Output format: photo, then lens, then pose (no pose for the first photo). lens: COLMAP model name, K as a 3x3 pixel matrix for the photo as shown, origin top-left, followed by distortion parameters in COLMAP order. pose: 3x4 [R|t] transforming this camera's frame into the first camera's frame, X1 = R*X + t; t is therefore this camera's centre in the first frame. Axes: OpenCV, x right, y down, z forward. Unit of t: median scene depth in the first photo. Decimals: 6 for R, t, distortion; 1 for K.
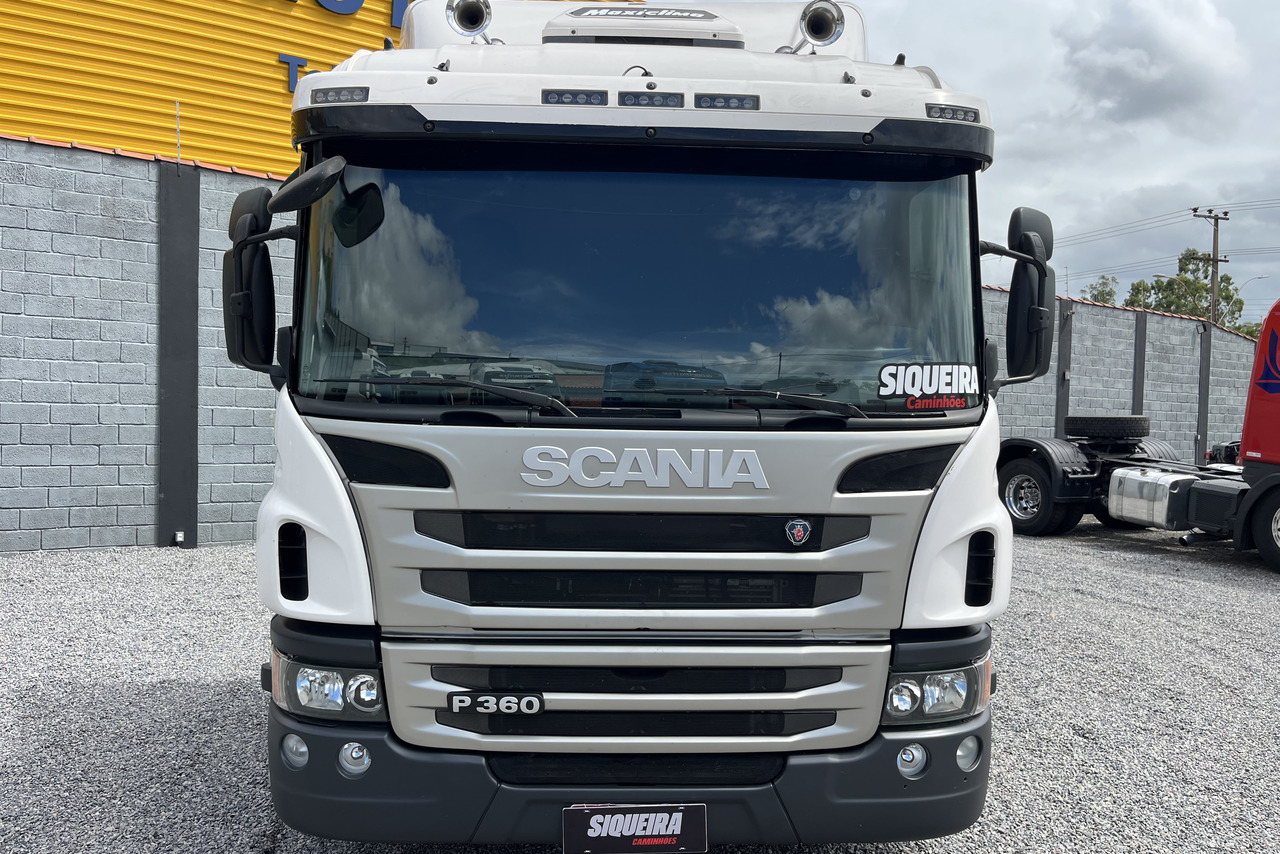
lens RADIAL K [[935.1, 0, 640.0], [0, 935.1, 427.0], [0, 0, 1]] dist [0.031643, -0.001643]
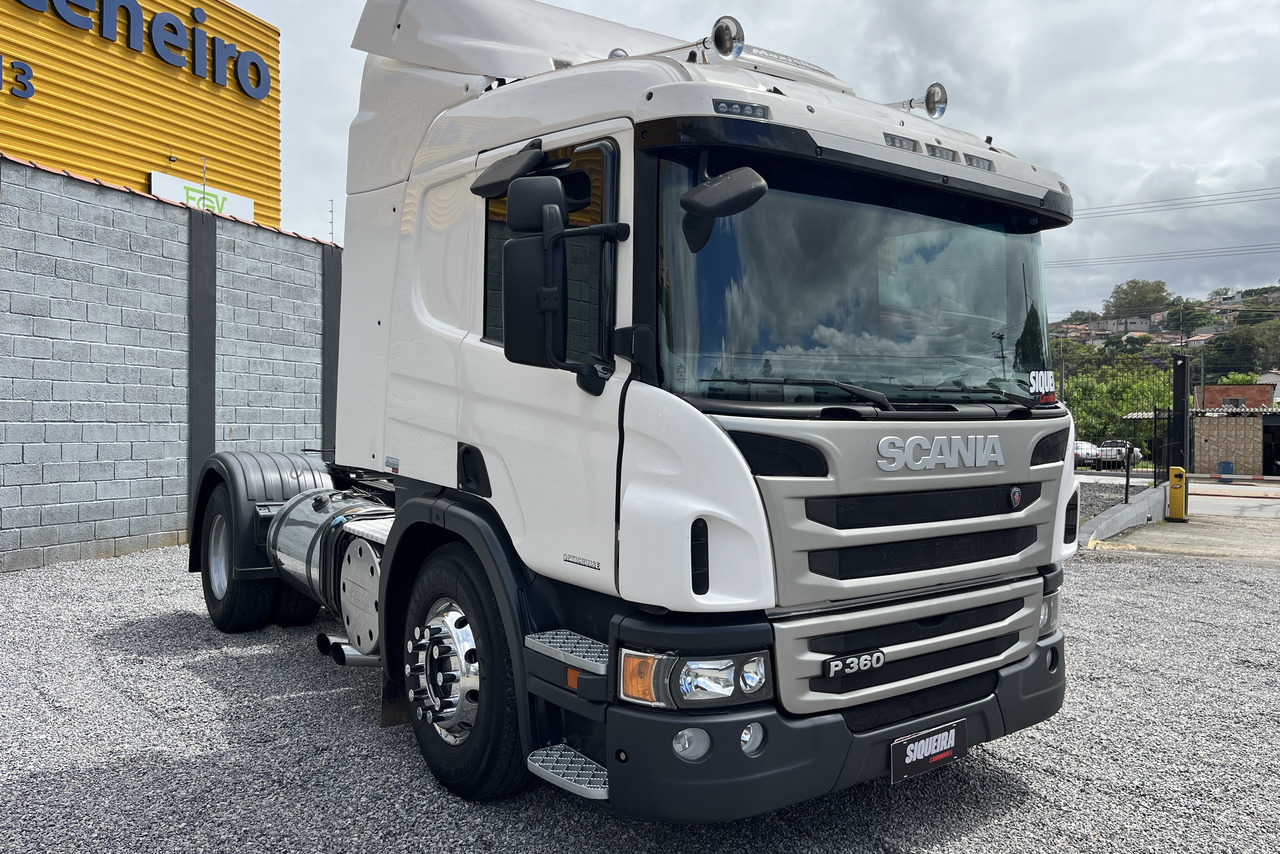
lens RADIAL K [[962.7, 0, 644.4], [0, 962.7, 411.7], [0, 0, 1]] dist [0.069064, -0.121645]
pose [[0.823991, -0.011927, 0.566477, -1.021429], [0.014523, 0.999895, -0.000073, -0.014786], [-0.566417, 0.008287, 0.824077, 0.171194]]
